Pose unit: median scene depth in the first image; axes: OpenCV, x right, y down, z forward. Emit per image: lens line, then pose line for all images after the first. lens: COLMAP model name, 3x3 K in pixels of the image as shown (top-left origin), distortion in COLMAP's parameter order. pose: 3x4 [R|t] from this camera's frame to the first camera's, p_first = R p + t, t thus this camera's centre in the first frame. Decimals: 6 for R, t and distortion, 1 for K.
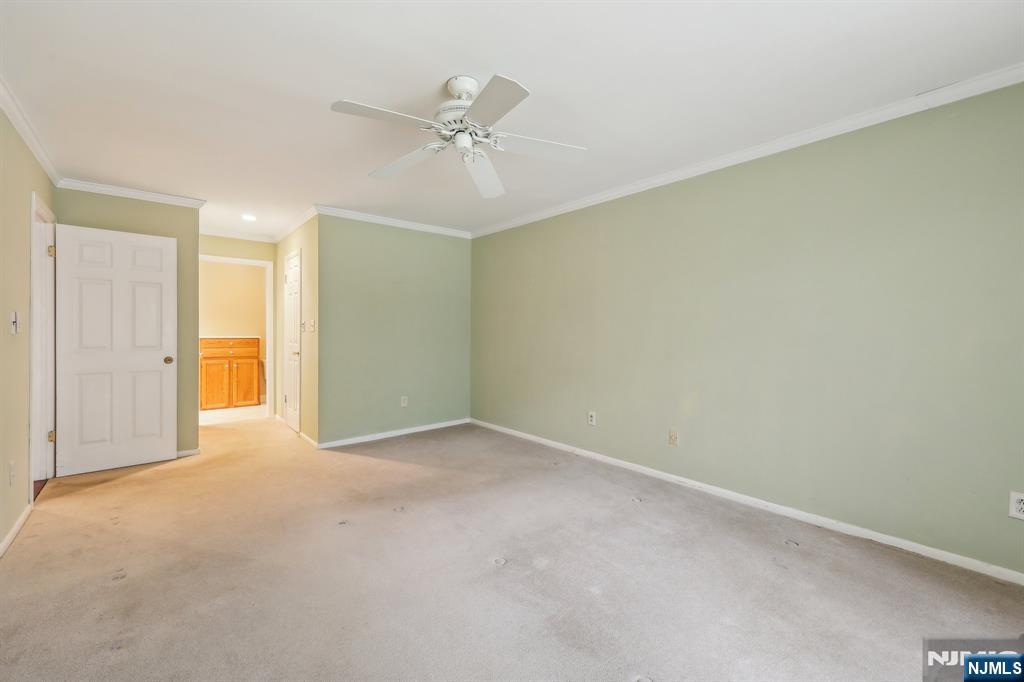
lens RADIAL K [[418.2, 0, 514.0], [0, 418.2, 337.7], [0, 0, 1]] dist [-0.000081, 0.000058]
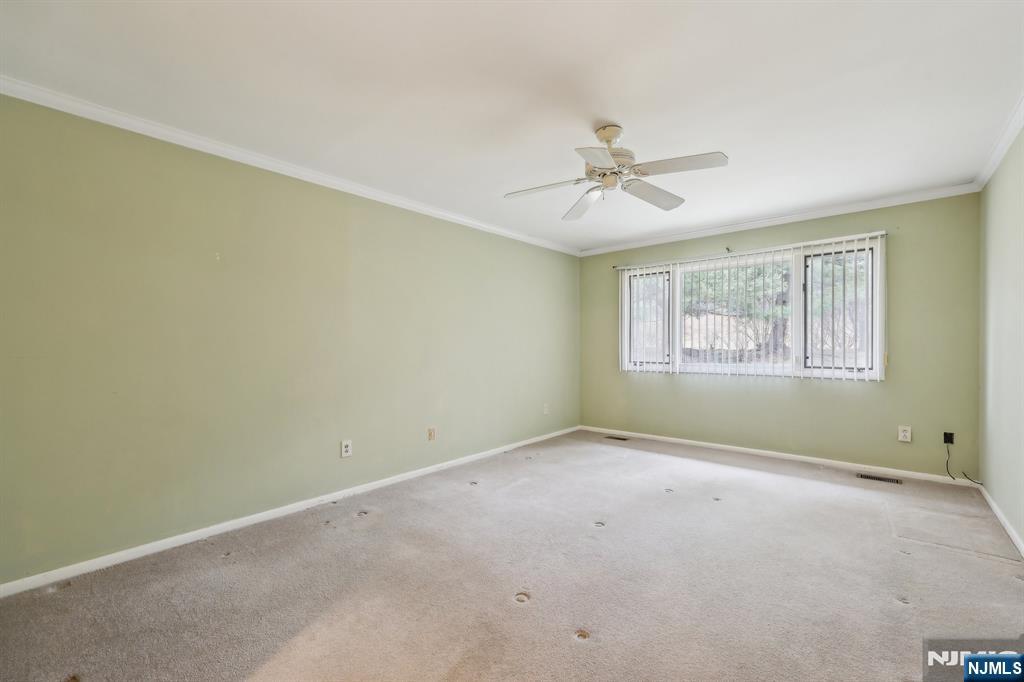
lens RADIAL K [[424.5, 0, 512.2], [0, 424.5, 338.3], [0, 0, 1]] dist [0.001167, 0.000118]
pose [[-0.112601, -0.003303, 0.993635, -0.775583], [0.024034, 0.999693, 0.006046, -0.026807], [-0.993350, 0.024561, -0.112487, 0.854419]]
